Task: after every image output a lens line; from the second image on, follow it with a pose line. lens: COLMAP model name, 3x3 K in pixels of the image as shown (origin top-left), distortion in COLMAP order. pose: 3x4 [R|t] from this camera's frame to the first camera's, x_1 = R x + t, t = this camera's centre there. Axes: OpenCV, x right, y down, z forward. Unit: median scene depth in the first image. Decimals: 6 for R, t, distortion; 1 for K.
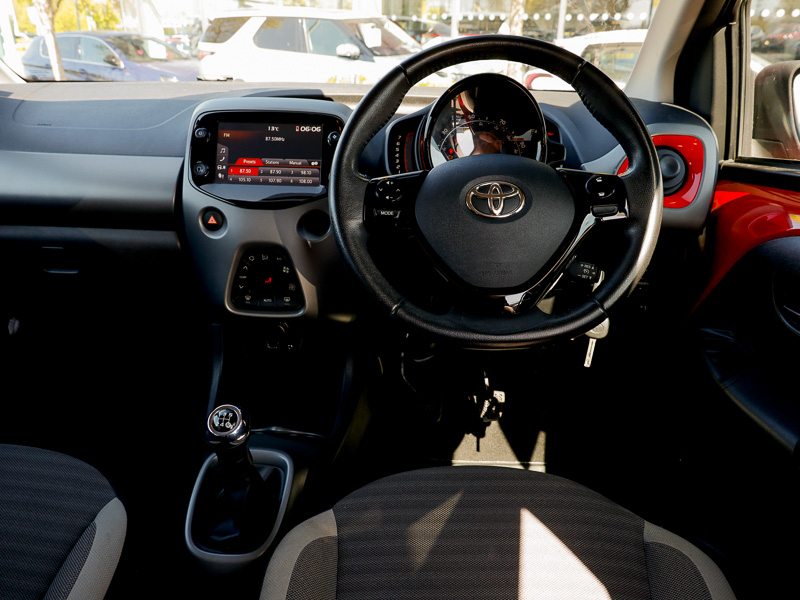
lens RADIAL K [[609.6, 0, 400.0], [0, 609.6, 300.0], [0, 0, 1]] dist [0.005715, 0.002028]
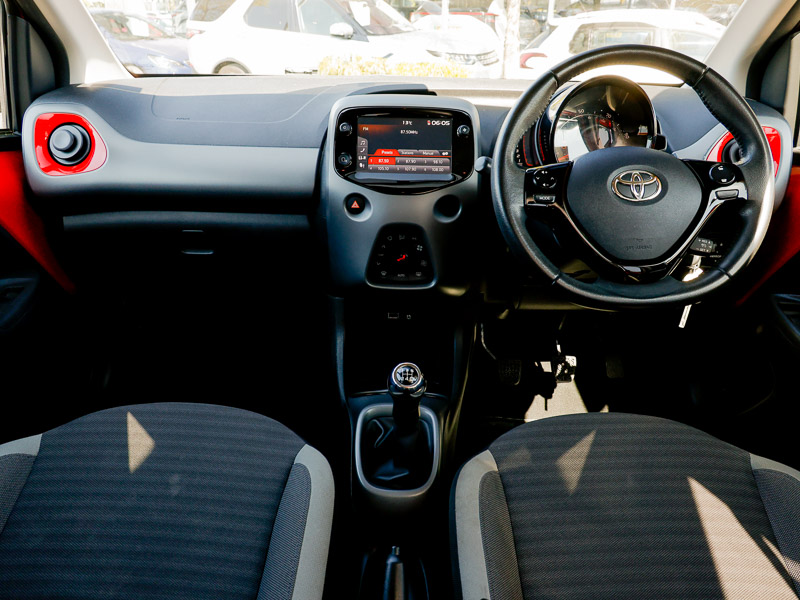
lens RADIAL K [[612.6, 0, 400.0], [0, 612.6, 300.0], [0, 0, 1]] dist [0.010072, 0.005535]
pose [[0.999158, -0.015902, 0.037813, -0.271271], [0.014690, 0.999377, 0.032103, 0.010170], [-0.038300, -0.031520, 0.998769, -0.143309]]
